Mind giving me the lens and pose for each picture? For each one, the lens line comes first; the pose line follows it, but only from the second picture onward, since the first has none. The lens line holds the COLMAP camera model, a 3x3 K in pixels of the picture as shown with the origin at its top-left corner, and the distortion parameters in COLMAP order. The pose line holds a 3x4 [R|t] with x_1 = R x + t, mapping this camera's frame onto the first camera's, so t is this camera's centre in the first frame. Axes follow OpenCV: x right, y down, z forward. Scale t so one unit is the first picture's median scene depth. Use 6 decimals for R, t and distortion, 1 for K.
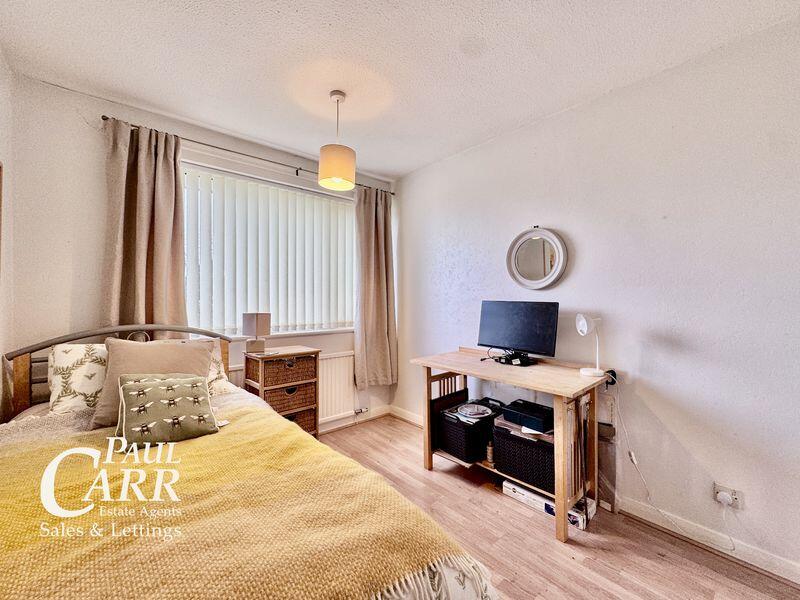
lens RADIAL K [[342.5, 0, 400.0], [0, 342.5, 300.0], [0, 0, 1]] dist [-0.000968, -0.000058]
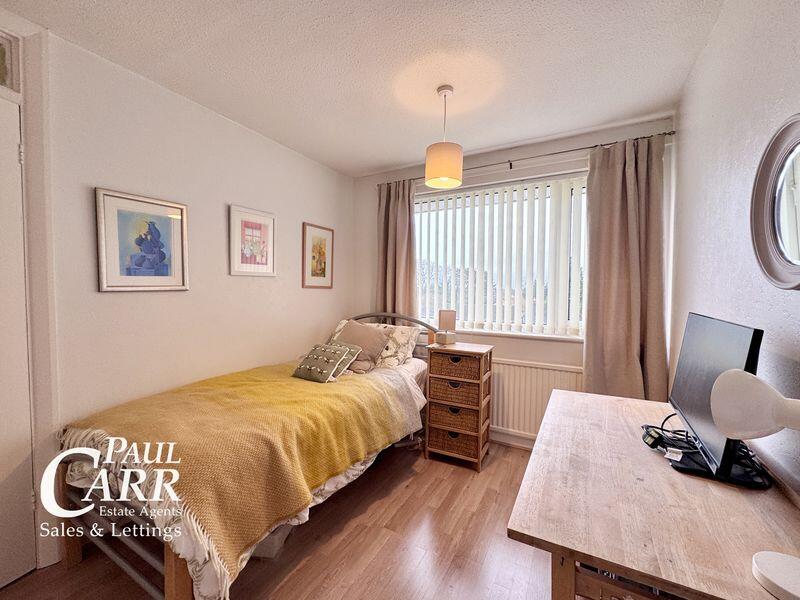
lens RADIAL K [[325.8, 0, 398.4], [0, 325.8, 301.6], [0, 0, 1]] dist [-0.001157, -0.000075]
pose [[0.338024, 0.021070, -0.940901, 0.604325], [-0.019802, 0.999687, 0.015273, -0.002446], [0.940929, 0.013469, 0.338336, 0.535764]]
